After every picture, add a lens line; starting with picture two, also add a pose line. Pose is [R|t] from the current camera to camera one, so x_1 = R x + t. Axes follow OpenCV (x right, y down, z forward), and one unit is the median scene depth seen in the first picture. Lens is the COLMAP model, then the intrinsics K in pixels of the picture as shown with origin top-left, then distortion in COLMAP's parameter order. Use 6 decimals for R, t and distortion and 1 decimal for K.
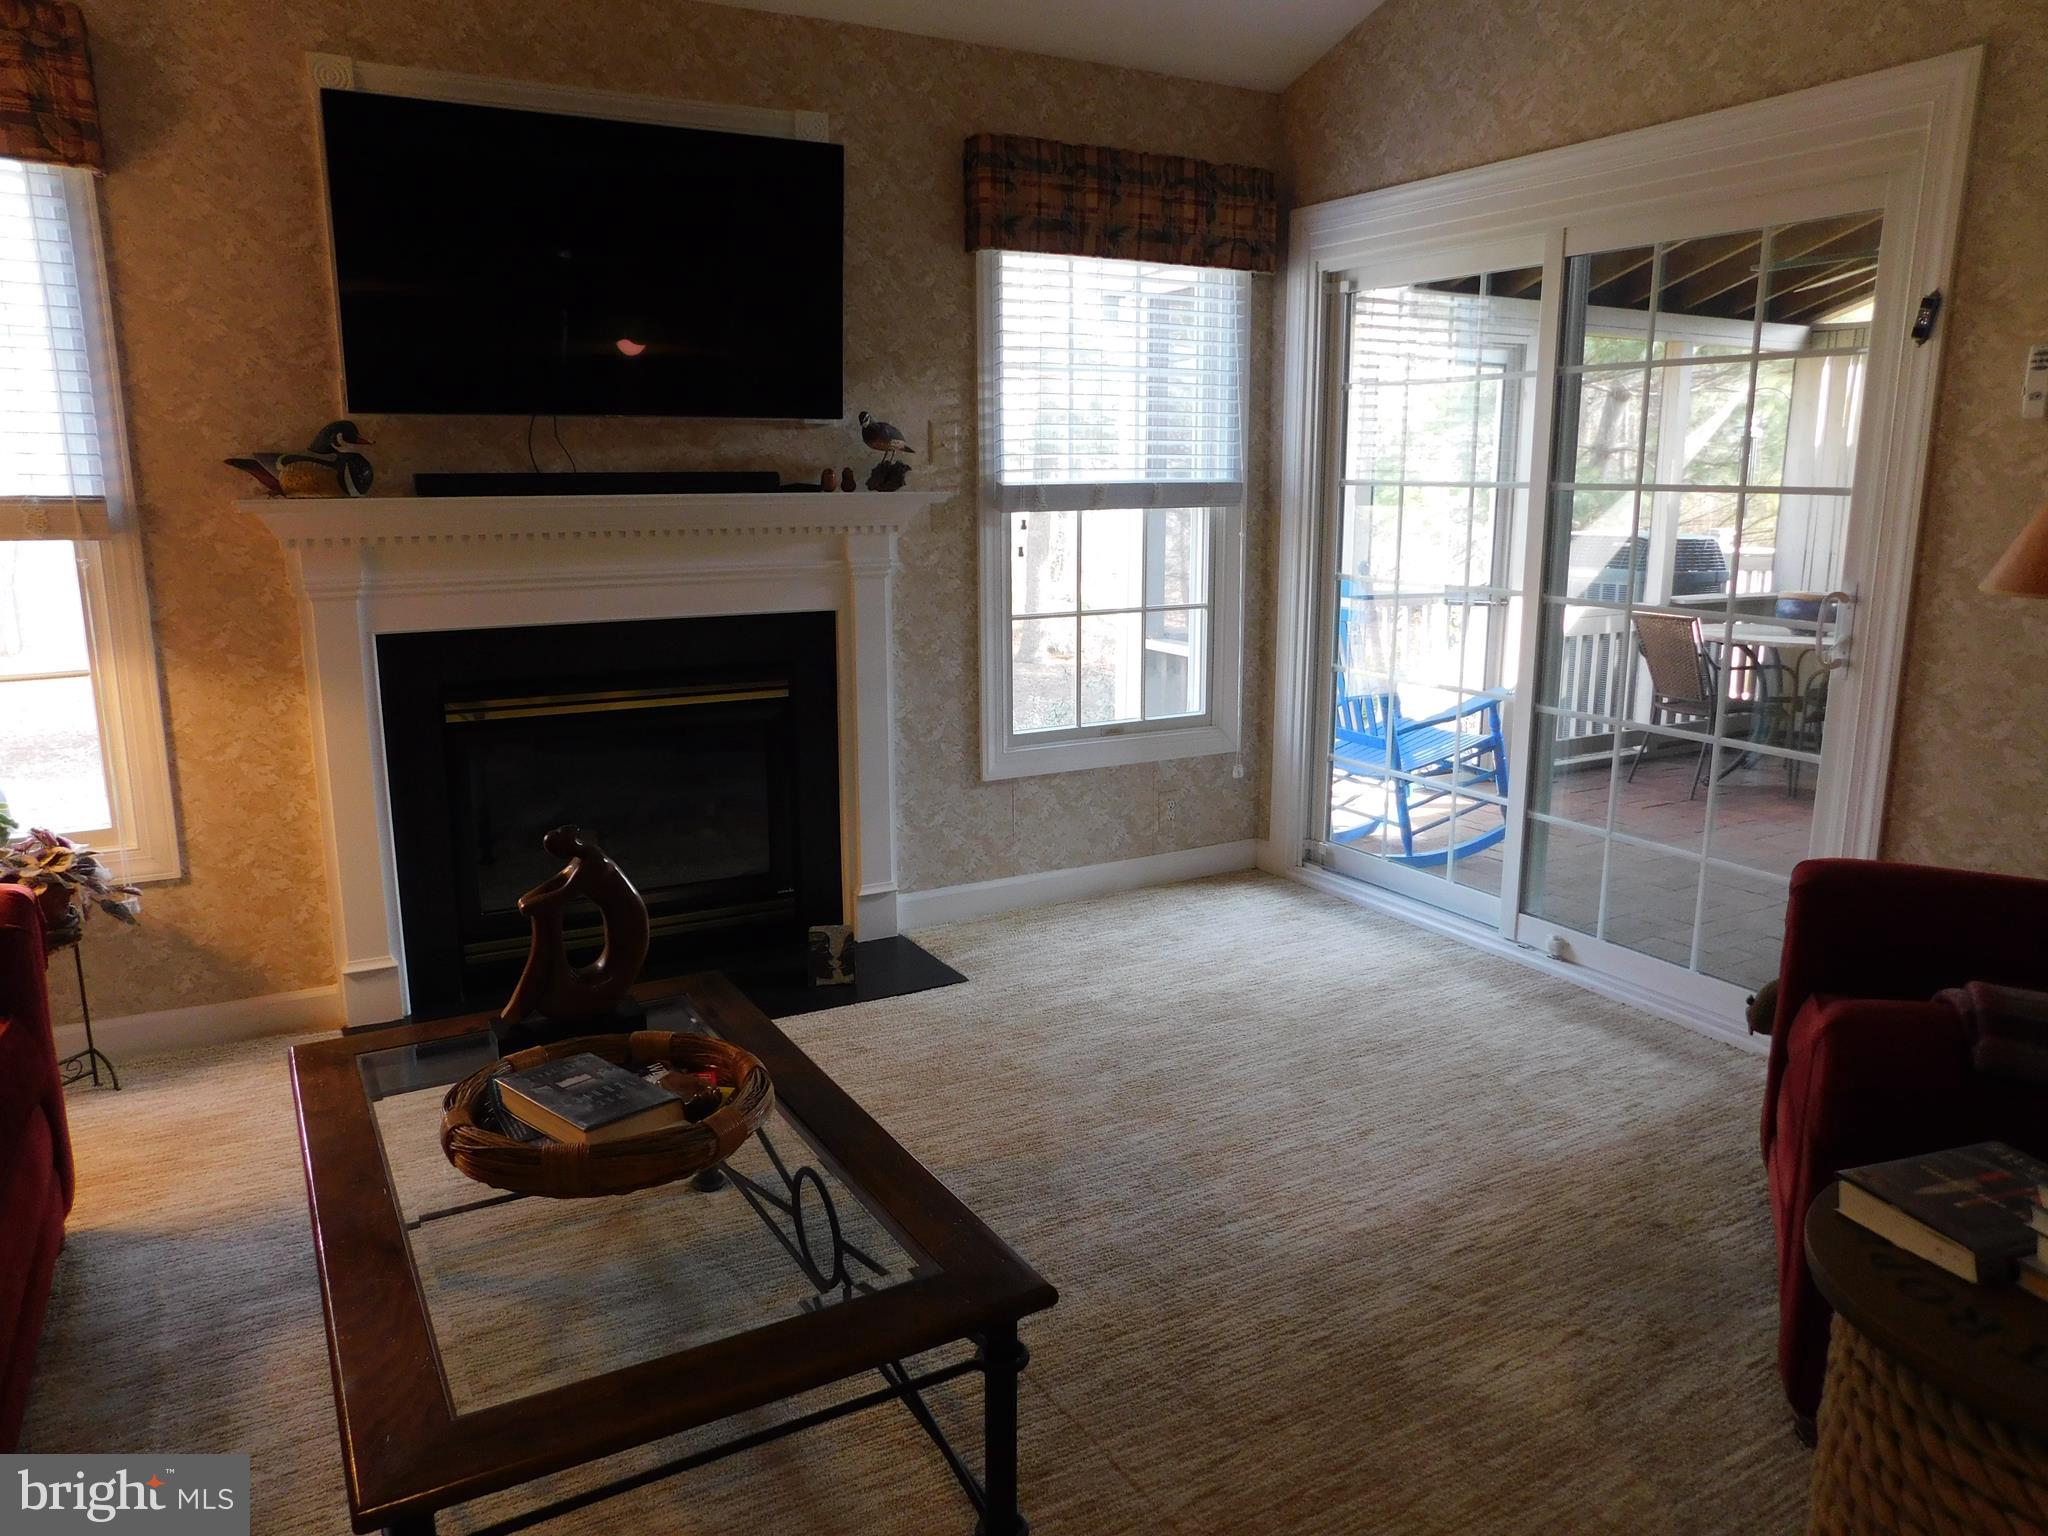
lens RADIAL K [[1428.2, 0, 1027.7], [0, 1428.2, 771.5], [0, 0, 1]] dist [-0.003811, -0.000352]
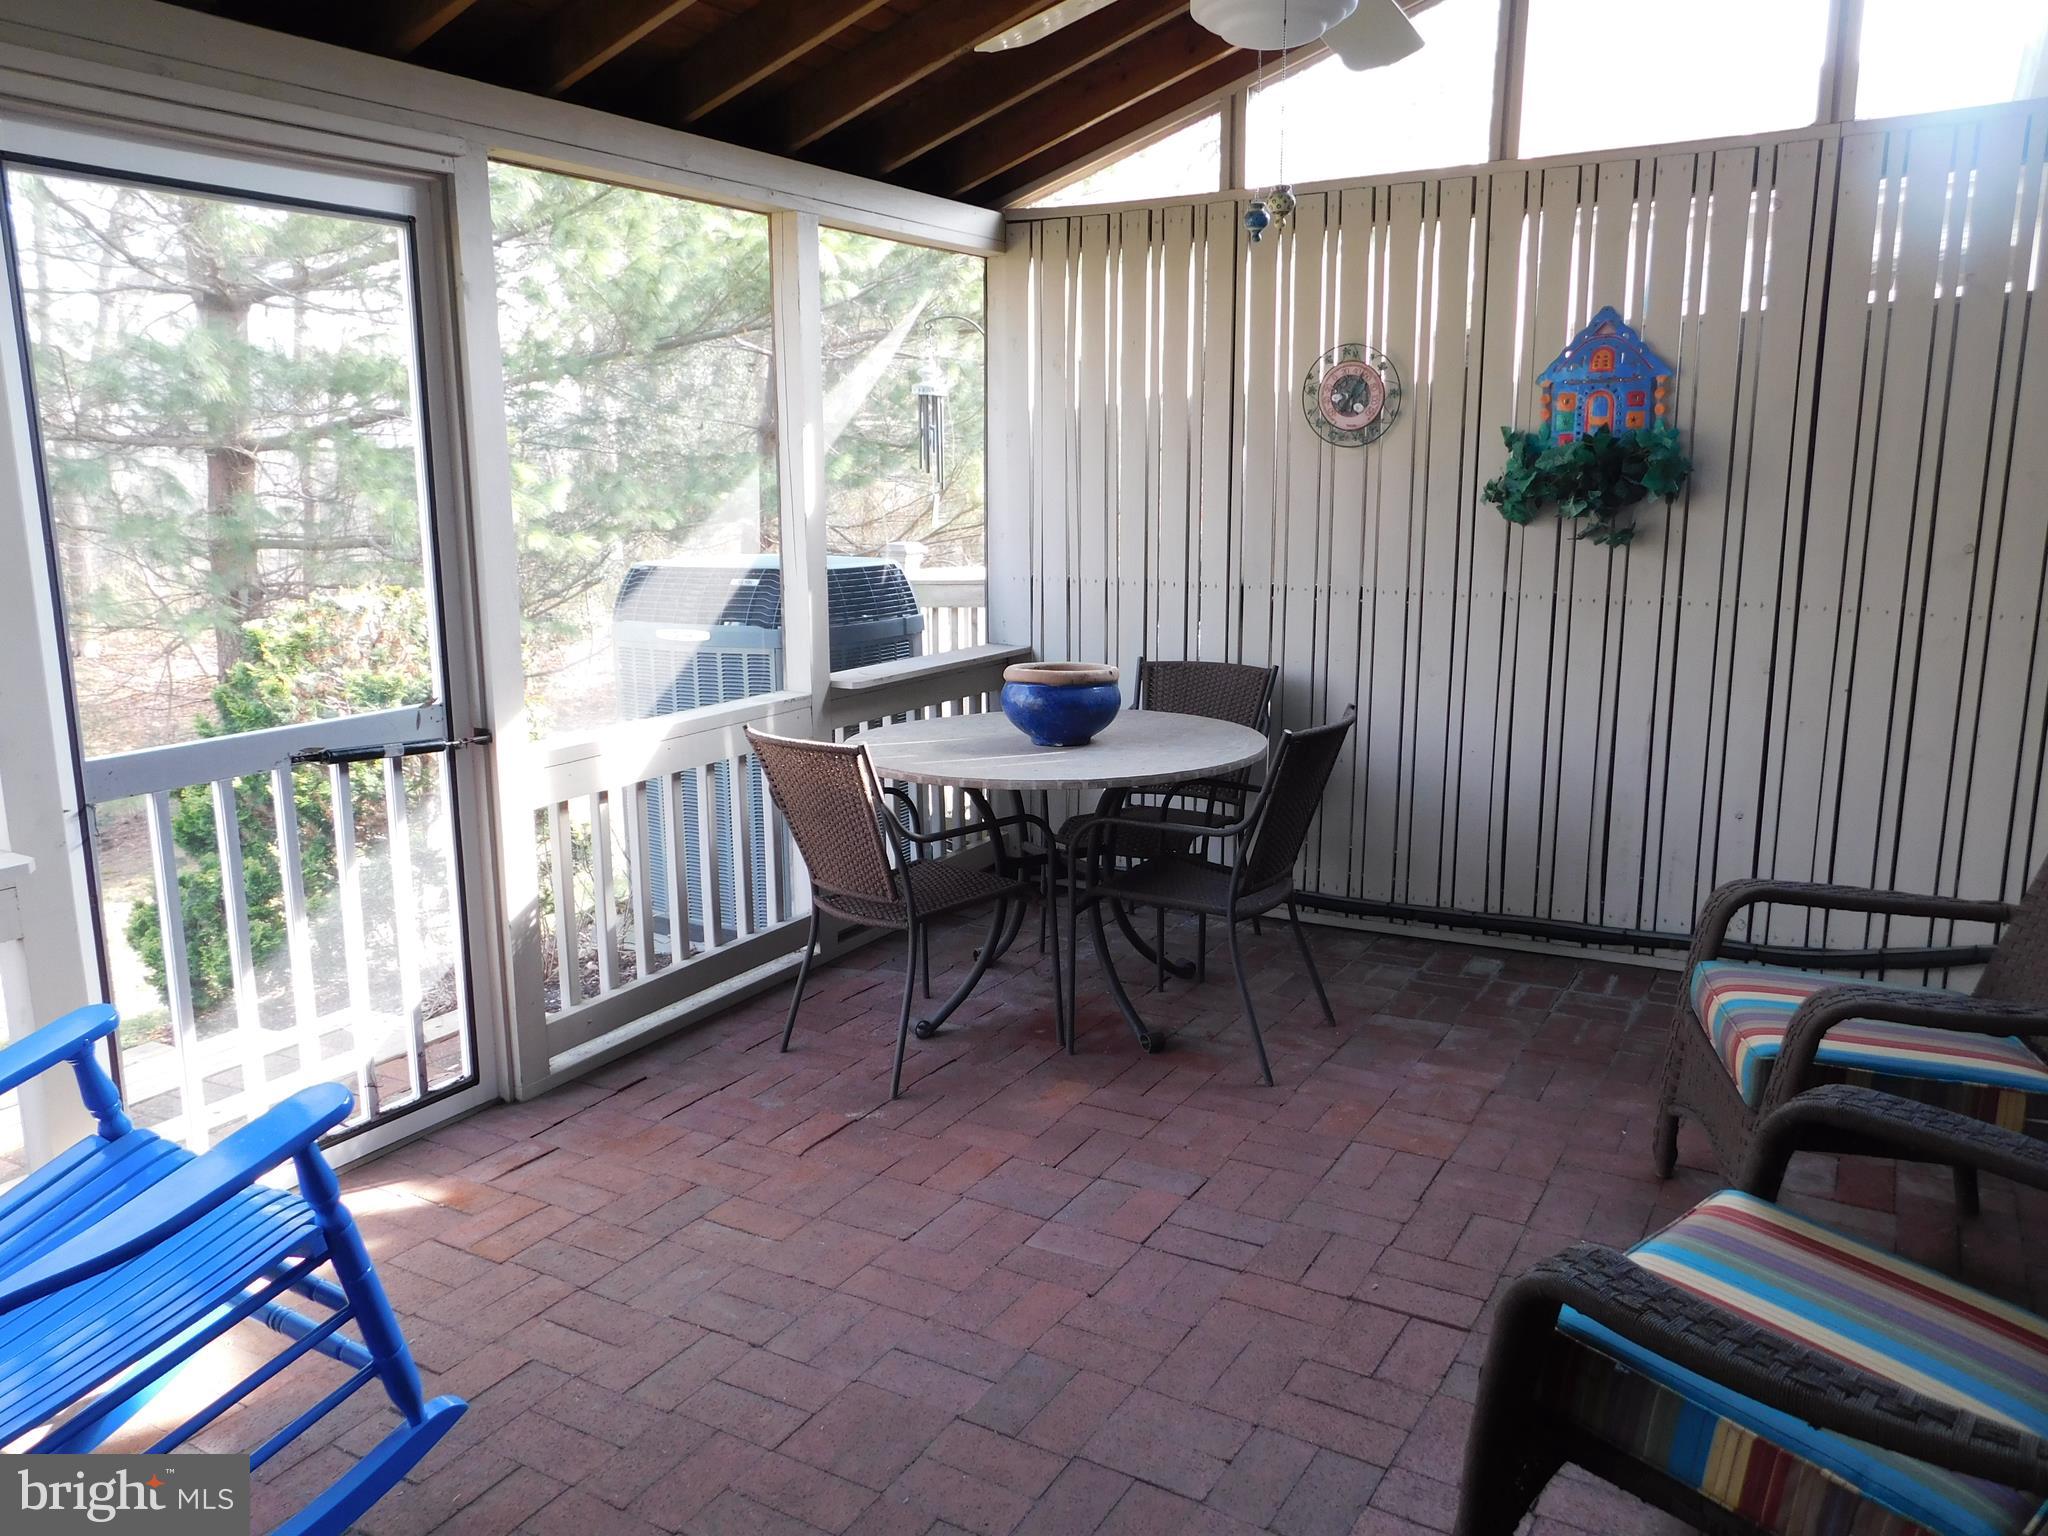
lens RADIAL K [[1511.0, 0, 1026.7], [0, 1511.0, 766.1], [0, 0, 1]] dist [0.009015, 0.003944]
pose [[0.870795, -0.096723, 0.482037, 0.226480], [0.102687, 0.994614, 0.014072, -0.086372], [-0.480802, 0.037245, 0.876038, 0.442616]]
